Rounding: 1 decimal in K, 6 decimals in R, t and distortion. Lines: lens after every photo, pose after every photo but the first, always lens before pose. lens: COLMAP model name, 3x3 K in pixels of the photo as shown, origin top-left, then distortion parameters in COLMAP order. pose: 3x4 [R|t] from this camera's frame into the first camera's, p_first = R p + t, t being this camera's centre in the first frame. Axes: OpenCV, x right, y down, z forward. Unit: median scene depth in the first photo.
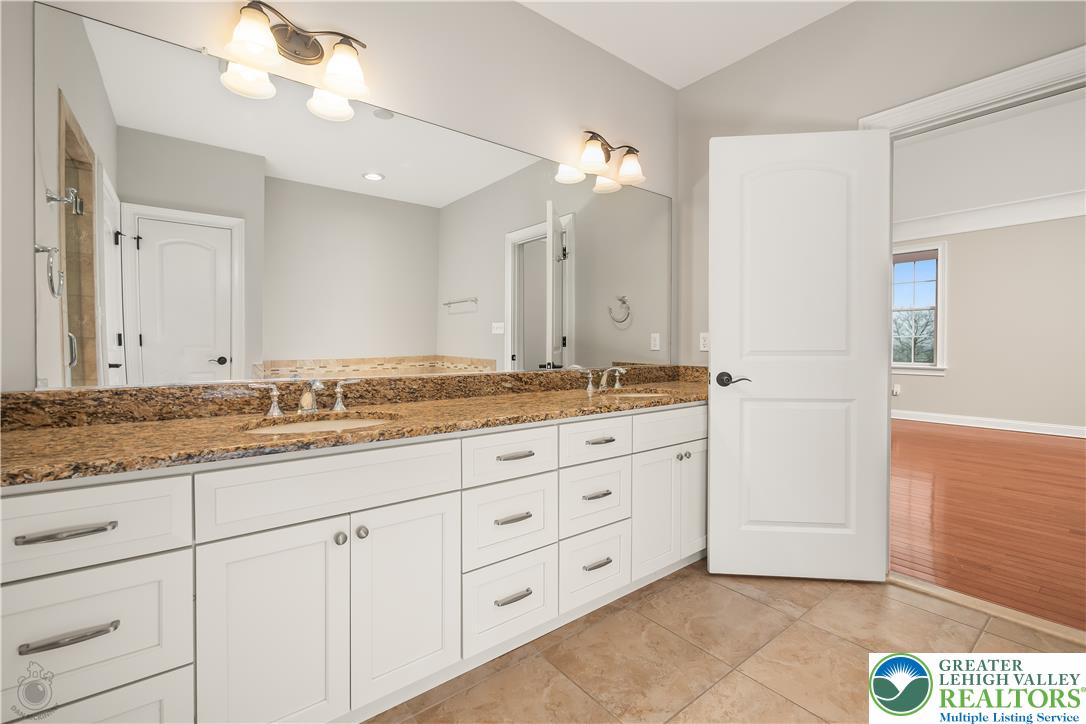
lens RADIAL K [[469.3, 0, 539.1], [0, 469.3, 352.2], [0, 0, 1]] dist [0.000956, -0.000079]
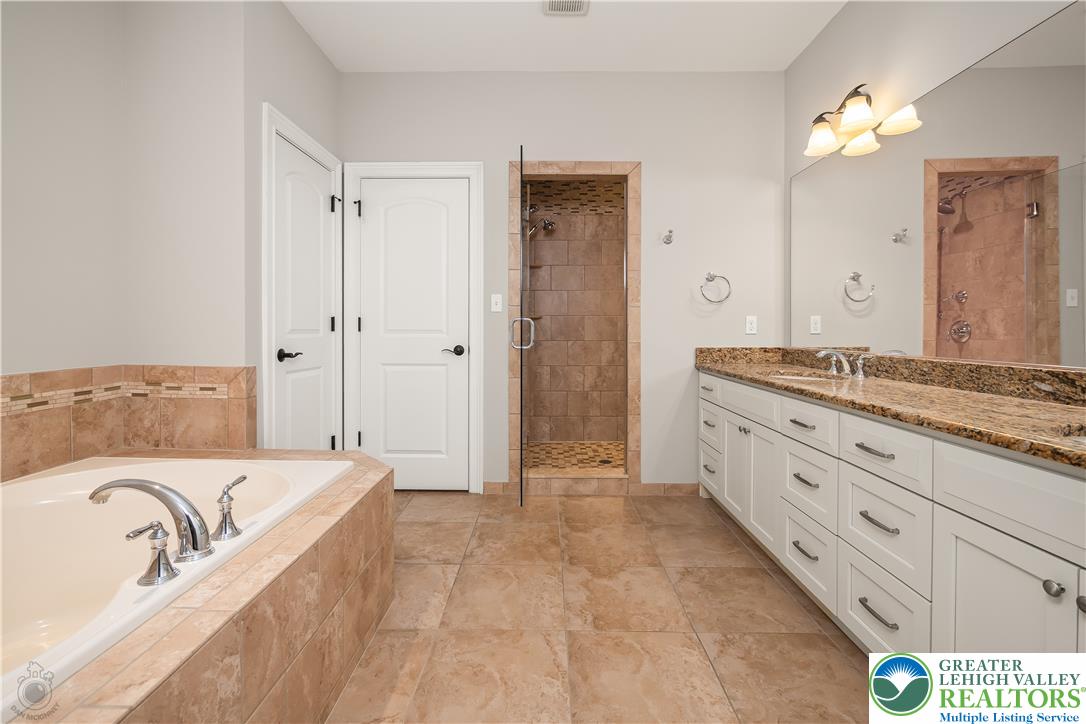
lens RADIAL K [[469.3, 0, 538.9], [0, 469.3, 332.2], [0, 0, 1]] dist [0.000956, -0.000079]
pose [[-0.617914, 0.000036, -0.786246, 1.002536], [-0.018298, 0.999728, 0.014427, -0.003224], [0.786033, 0.023301, -0.617746, 0.964307]]
